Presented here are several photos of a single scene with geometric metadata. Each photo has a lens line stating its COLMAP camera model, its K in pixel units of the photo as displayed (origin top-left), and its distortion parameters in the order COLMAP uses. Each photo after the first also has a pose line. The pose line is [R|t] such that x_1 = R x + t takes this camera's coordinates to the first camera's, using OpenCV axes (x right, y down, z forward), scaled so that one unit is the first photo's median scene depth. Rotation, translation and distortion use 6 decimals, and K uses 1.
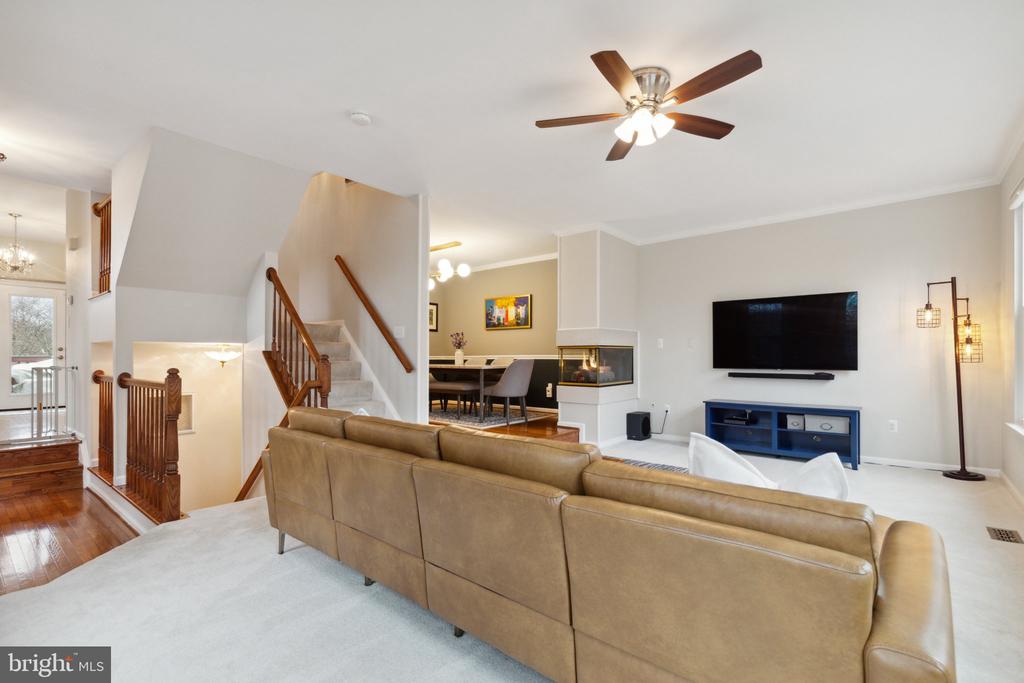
lens RADIAL K [[466.9, 0, 515.9], [0, 466.9, 354.4], [0, 0, 1]] dist [-0.000560, 0.001146]
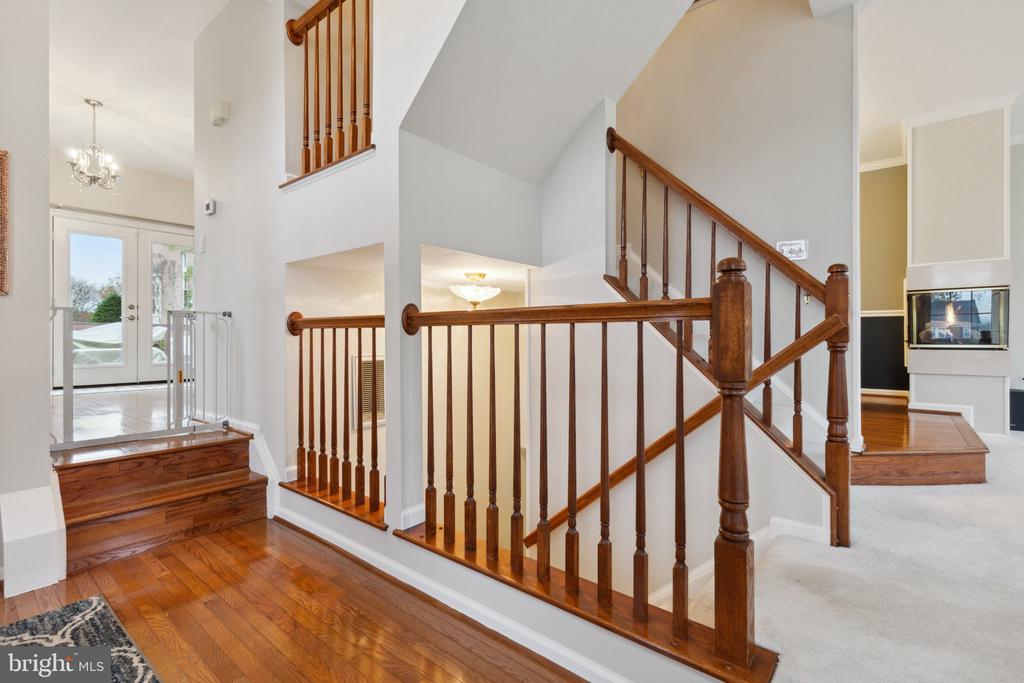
lens RADIAL K [[466.9, 0, 514.6], [0, 466.9, 339.5], [0, 0, 1]] dist [-0.000560, 0.001146]
pose [[0.999997, 0.000383, 0.002489, -0.601801], [-0.000401, 0.999975, 0.007113, 0.060096], [-0.002486, -0.007114, 0.999972, 0.410012]]
